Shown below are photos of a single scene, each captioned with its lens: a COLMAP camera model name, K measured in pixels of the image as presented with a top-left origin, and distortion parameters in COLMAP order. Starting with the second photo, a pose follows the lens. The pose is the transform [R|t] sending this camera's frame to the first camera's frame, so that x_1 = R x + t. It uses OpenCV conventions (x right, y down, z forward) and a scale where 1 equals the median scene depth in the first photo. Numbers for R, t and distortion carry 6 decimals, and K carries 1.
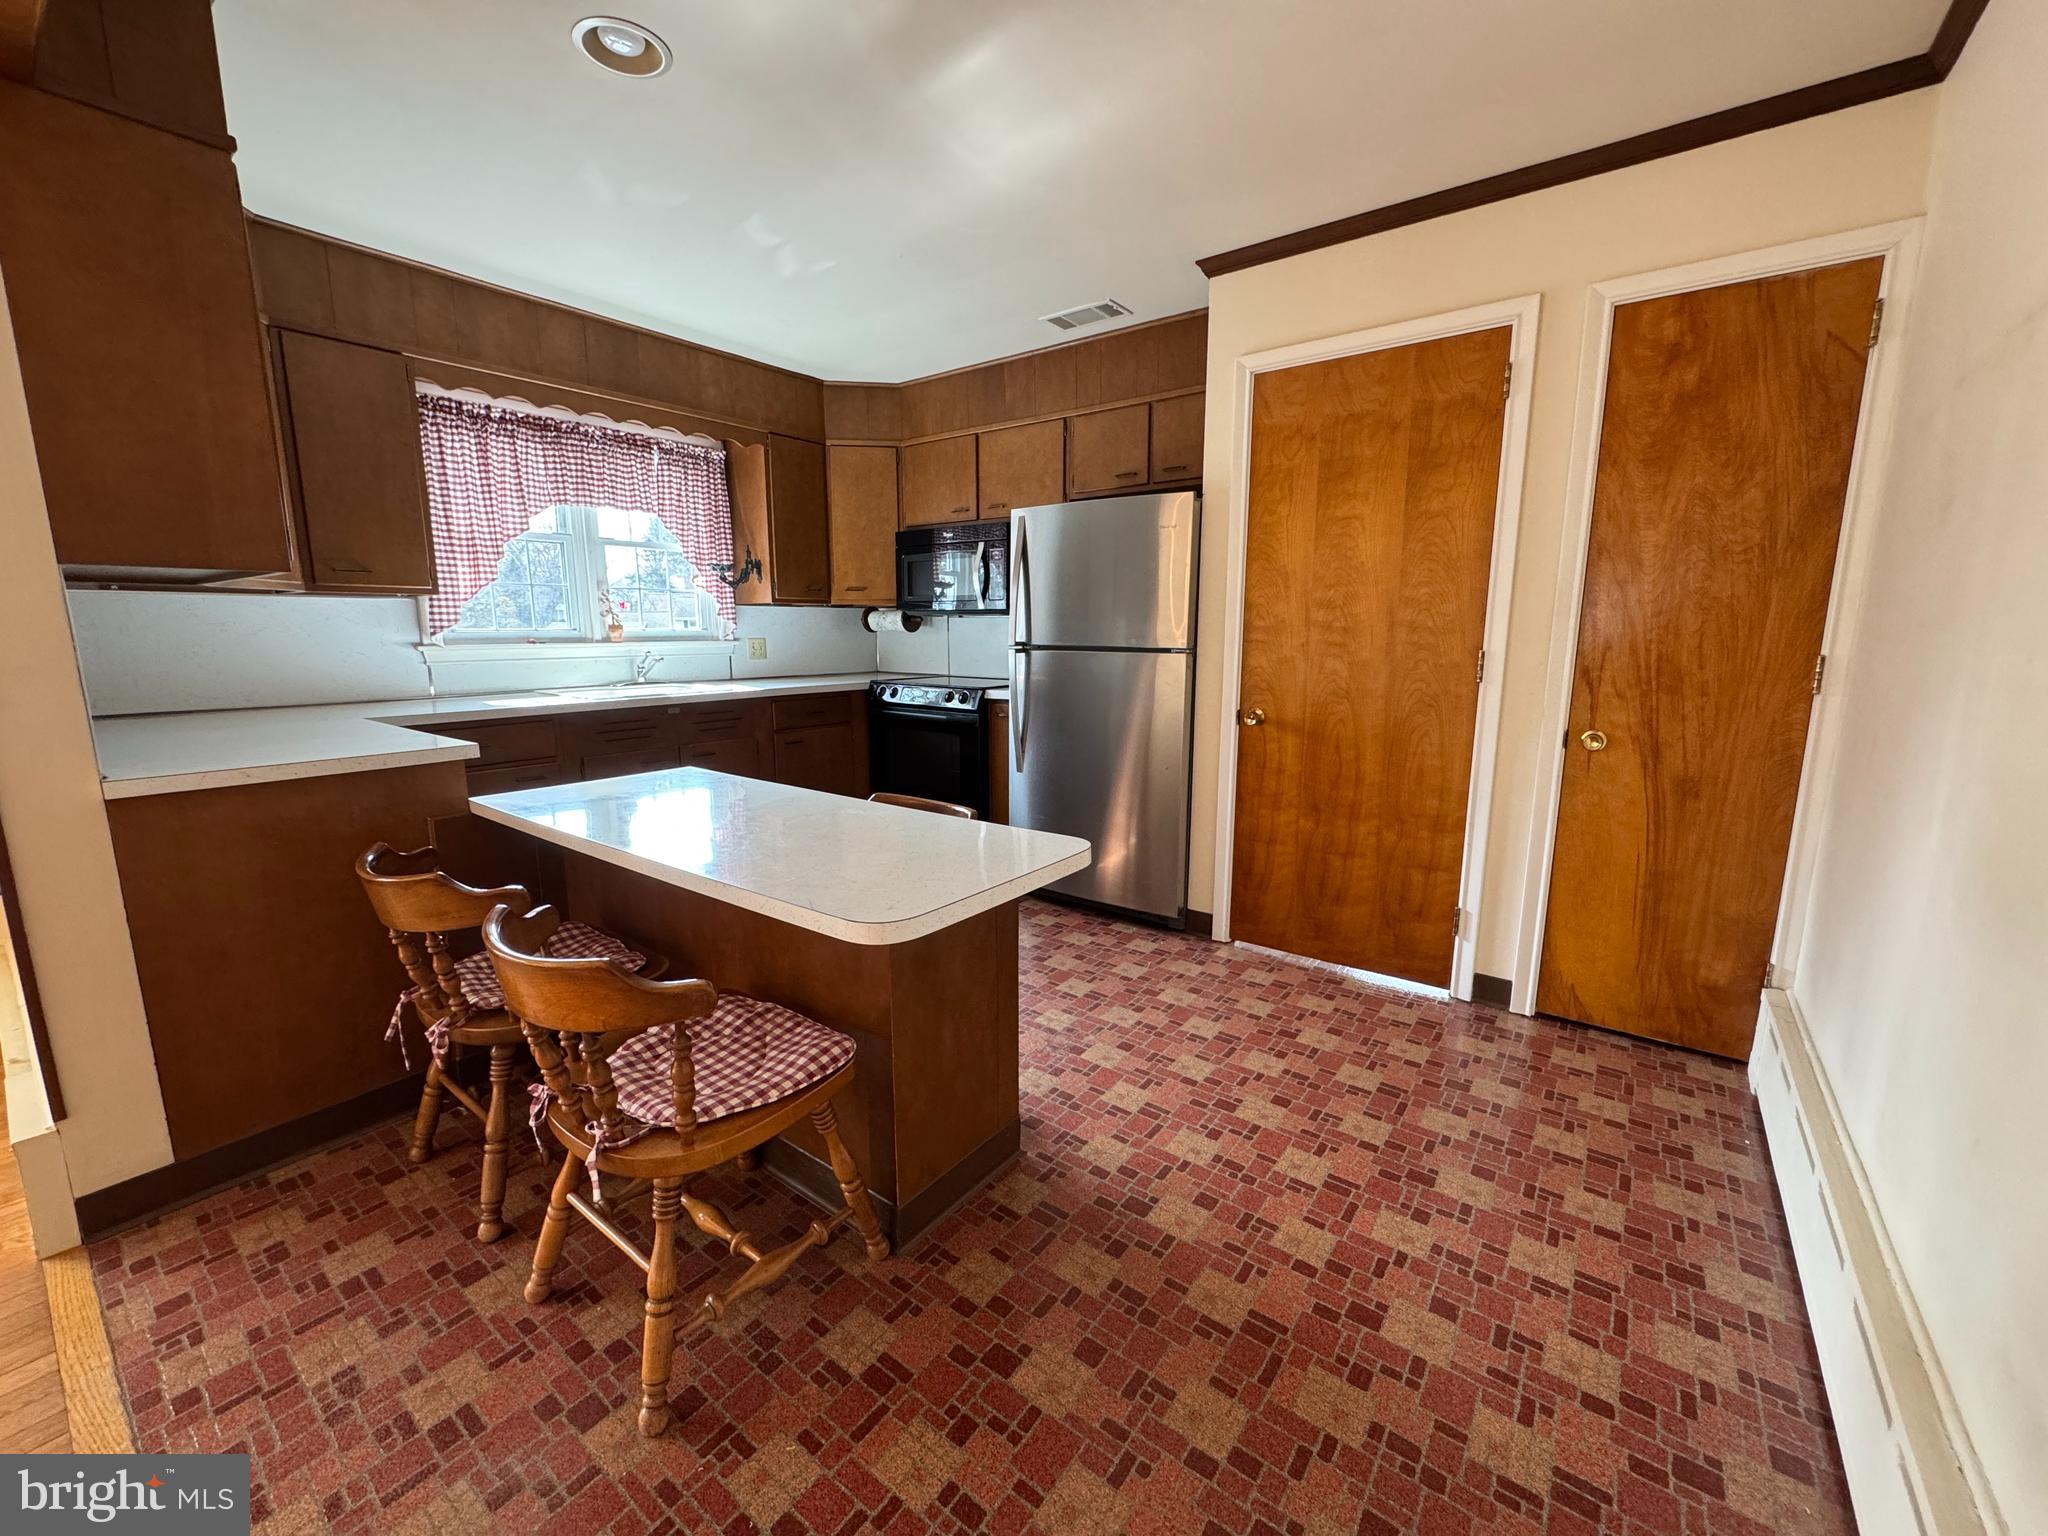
lens RADIAL K [[817.9, 0, 1024.0], [0, 817.9, 765.7], [0, 0, 1]] dist [-0.000239, -0.000047]
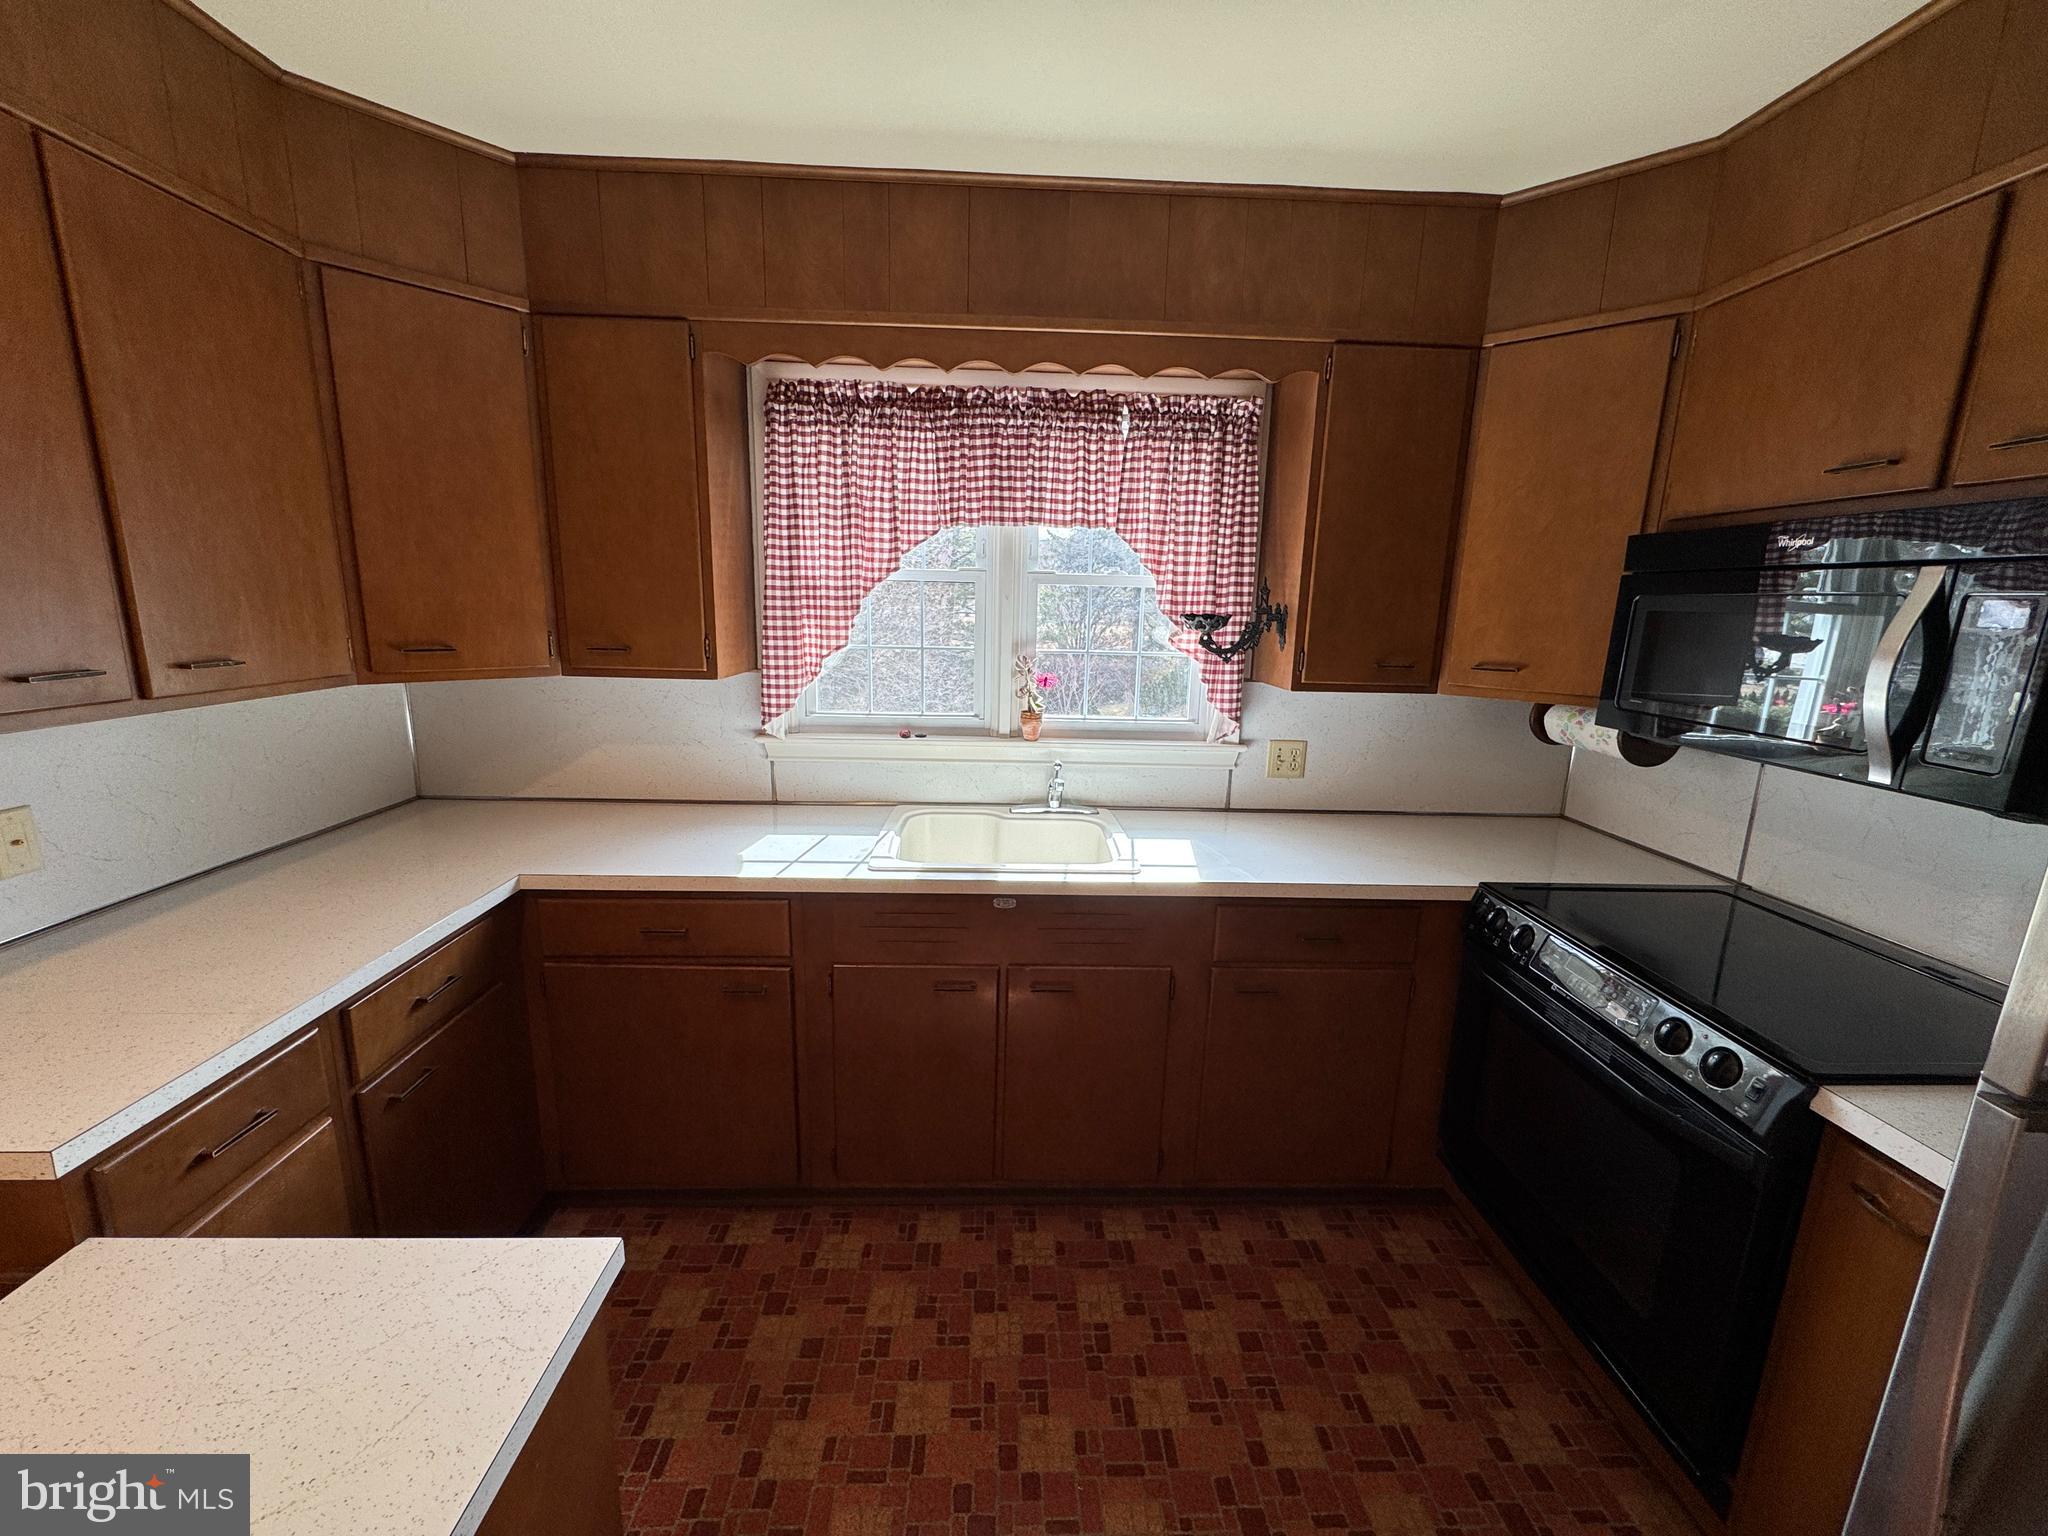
lens RADIAL K [[817.9, 0, 1024.0], [0, 817.9, 765.7], [0, 0, 1]] dist [-0.000239, -0.000047]
pose [[0.632255, 0.170787, -0.755702, -0.023978], [-0.155448, 0.983530, 0.092221, -0.175589], [0.759006, 0.059166, 0.648390, 0.553424]]
